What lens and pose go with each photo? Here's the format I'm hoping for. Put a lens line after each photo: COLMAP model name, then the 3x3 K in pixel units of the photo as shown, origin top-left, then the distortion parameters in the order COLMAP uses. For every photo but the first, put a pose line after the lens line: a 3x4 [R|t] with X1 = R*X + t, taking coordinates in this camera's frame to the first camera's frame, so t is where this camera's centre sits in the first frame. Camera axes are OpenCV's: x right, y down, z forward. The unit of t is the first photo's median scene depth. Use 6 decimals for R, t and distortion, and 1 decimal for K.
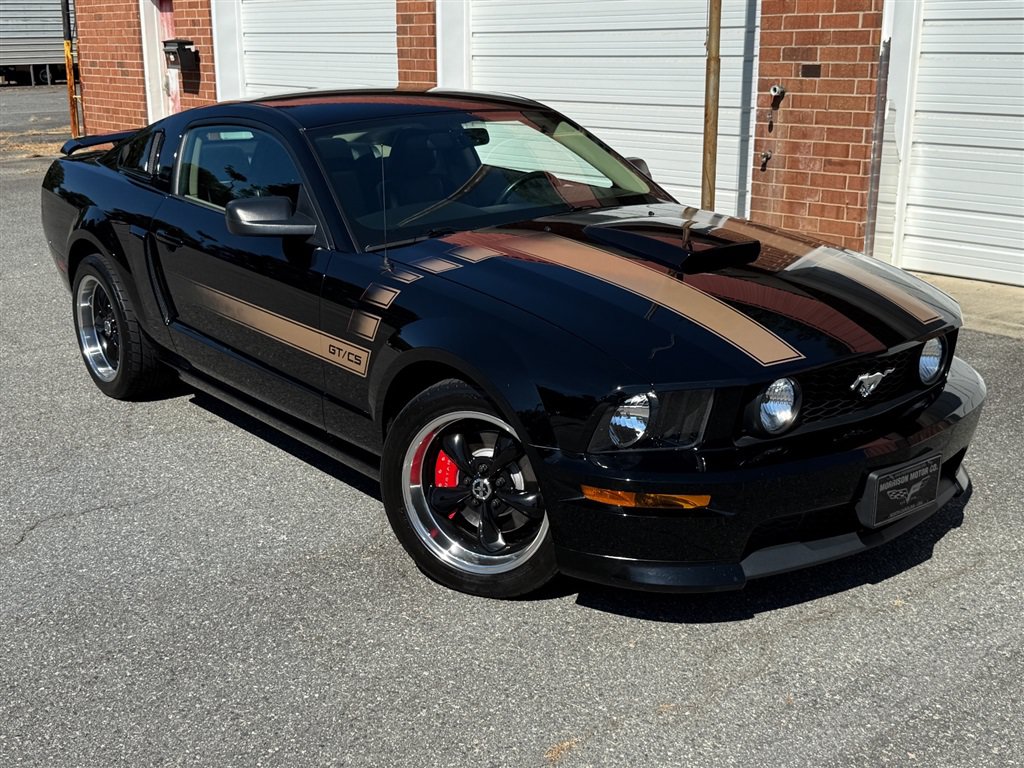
lens RADIAL K [[1187.5, 0, 512.0], [0, 1187.5, 384.0], [0, 0, 1]] dist [0.214547, -0.511641]
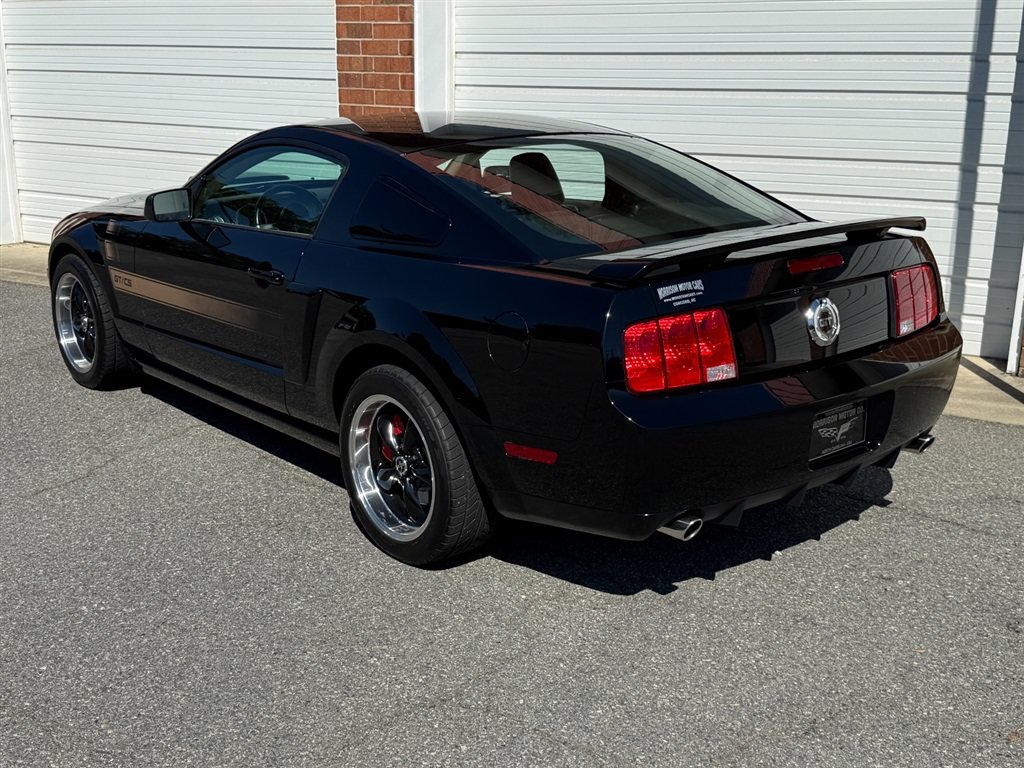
lens RADIAL K [[1187.5, 0, 512.0], [0, 1187.5, 384.0], [0, 0, 1]] dist [0.214547, -0.511641]
pose [[0.940200, -0.074534, 0.332368, -0.361515], [0.077894, 0.996956, 0.003223, -0.143244], [-0.331596, 0.022859, 0.943144, 0.481817]]
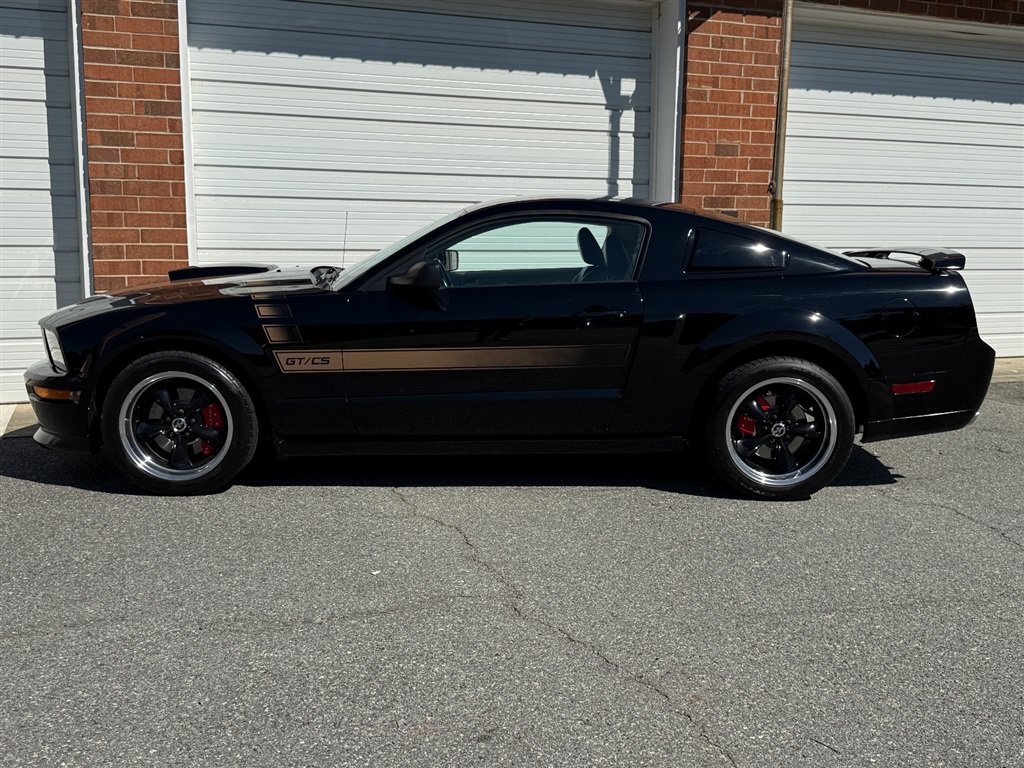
lens RADIAL K [[1056.8, 0, 512.0], [0, 1056.8, 384.0], [0, 0, 1]] dist [0.182928, -0.429064]
pose [[0.332887, -0.121111, 0.935157, -0.871296], [0.248729, 0.967874, 0.036809, -0.198401], [-0.909571, 0.220347, 0.352317, 0.896928]]
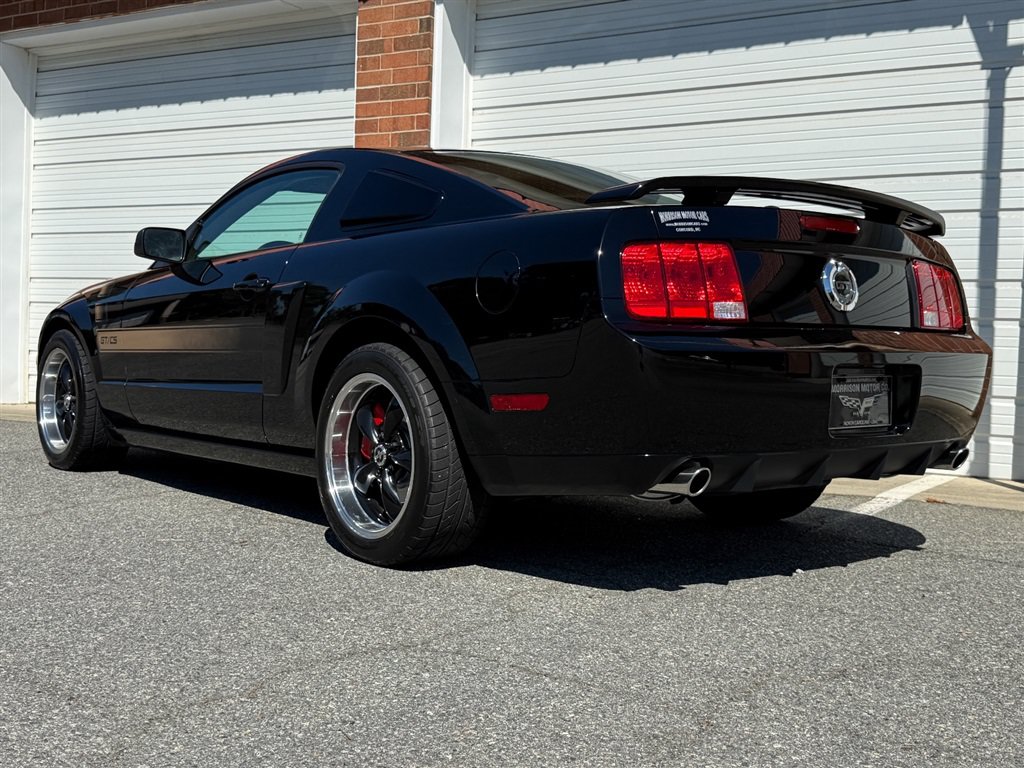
lens RADIAL K [[1187.5, 0, 512.0], [0, 1187.5, 384.0], [0, 0, 1]] dist [0.214547, -0.511641]
pose [[0.945855, 0.024970, 0.323629, -0.341287], [0.052142, 0.972400, -0.227419, -0.029841], [-0.320375, 0.231980, 0.918447, 0.530554]]
